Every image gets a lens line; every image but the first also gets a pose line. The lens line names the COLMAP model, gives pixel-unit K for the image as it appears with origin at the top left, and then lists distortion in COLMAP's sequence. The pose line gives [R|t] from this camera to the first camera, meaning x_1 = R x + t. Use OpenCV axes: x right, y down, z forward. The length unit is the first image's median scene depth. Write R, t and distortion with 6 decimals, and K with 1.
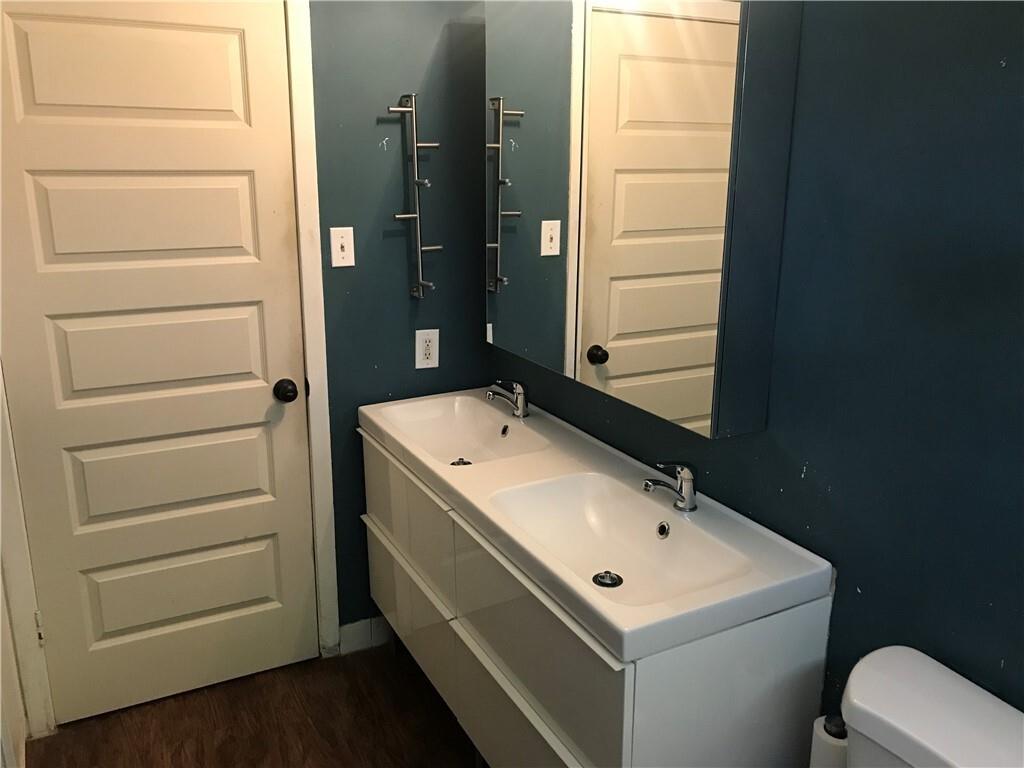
lens RADIAL K [[846.8, 0, 511.8], [0, 846.8, 369.7], [0, 0, 1]] dist [0.088400, -0.098319]
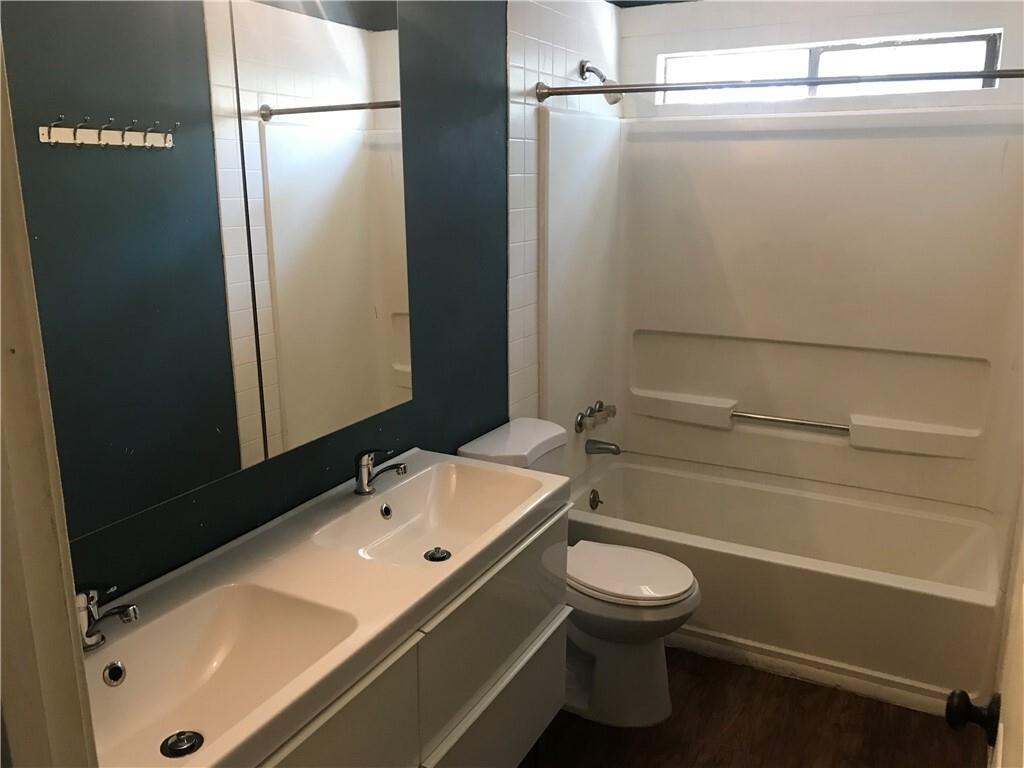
lens RADIAL K [[828.8, 0, 512.0], [0, 828.8, 384.0], [0, 0, 1]] dist [0.005897, 0.000488]
pose [[-0.577975, -0.199622, 0.791262, -0.695386], [0.203655, 0.903656, 0.376736, -0.315164], [-0.790234, 0.378889, -0.481637, 1.261533]]
